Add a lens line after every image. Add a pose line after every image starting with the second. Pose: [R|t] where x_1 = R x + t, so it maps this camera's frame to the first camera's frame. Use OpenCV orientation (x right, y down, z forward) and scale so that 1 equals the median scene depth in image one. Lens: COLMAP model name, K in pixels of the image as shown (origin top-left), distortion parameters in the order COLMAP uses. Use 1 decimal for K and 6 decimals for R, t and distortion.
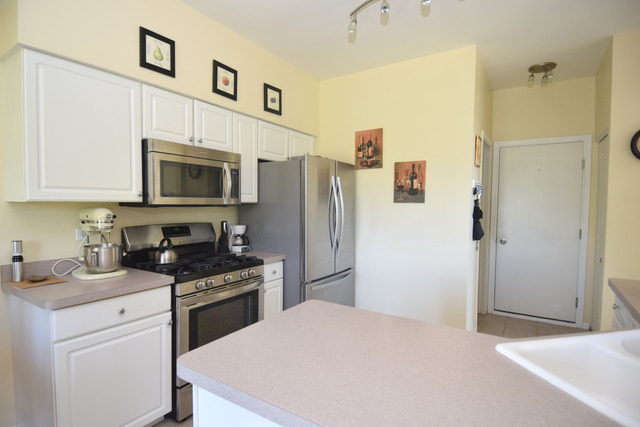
lens RADIAL K [[340.9, 0, 314.2], [0, 340.9, 221.7], [0, 0, 1]] dist [0.019809, -0.001461]
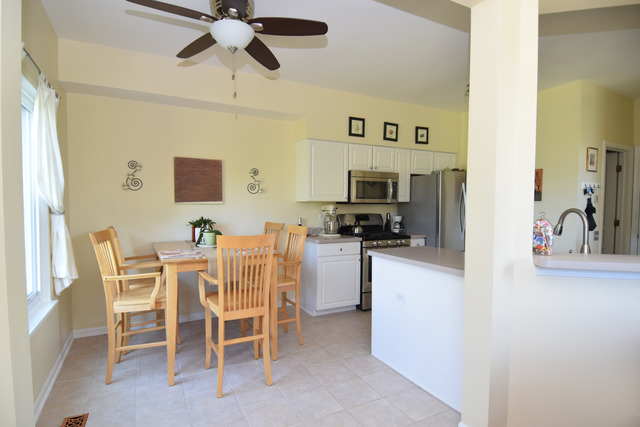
lens RADIAL K [[340.9, 0, 314.2], [0, 340.9, 221.7], [0, 0, 1]] dist [0.019809, -0.001461]
pose [[0.880744, 0.020988, -0.473127, 0.225840], [-0.023210, 0.999730, 0.001143, 0.051689], [0.473024, 0.009975, 0.880993, -0.700212]]
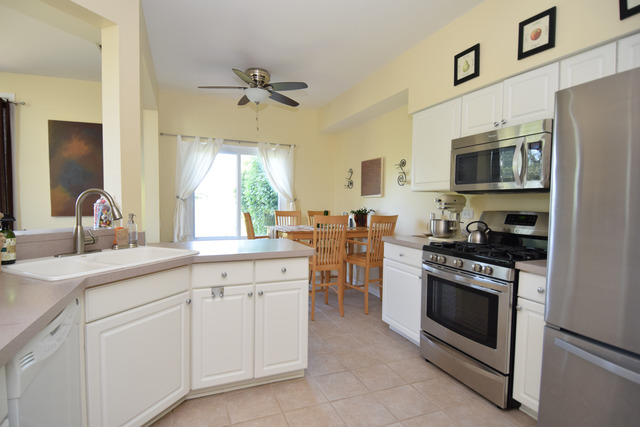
lens RADIAL K [[340.9, 0, 314.2], [0, 340.9, 221.7], [0, 0, 1]] dist [0.019809, -0.001461]
pose [[-0.557448, 0.037408, -0.829369, 0.701256], [-0.055283, 0.995094, 0.082041, -0.011933], [0.828369, 0.091584, -0.552645, 1.035902]]
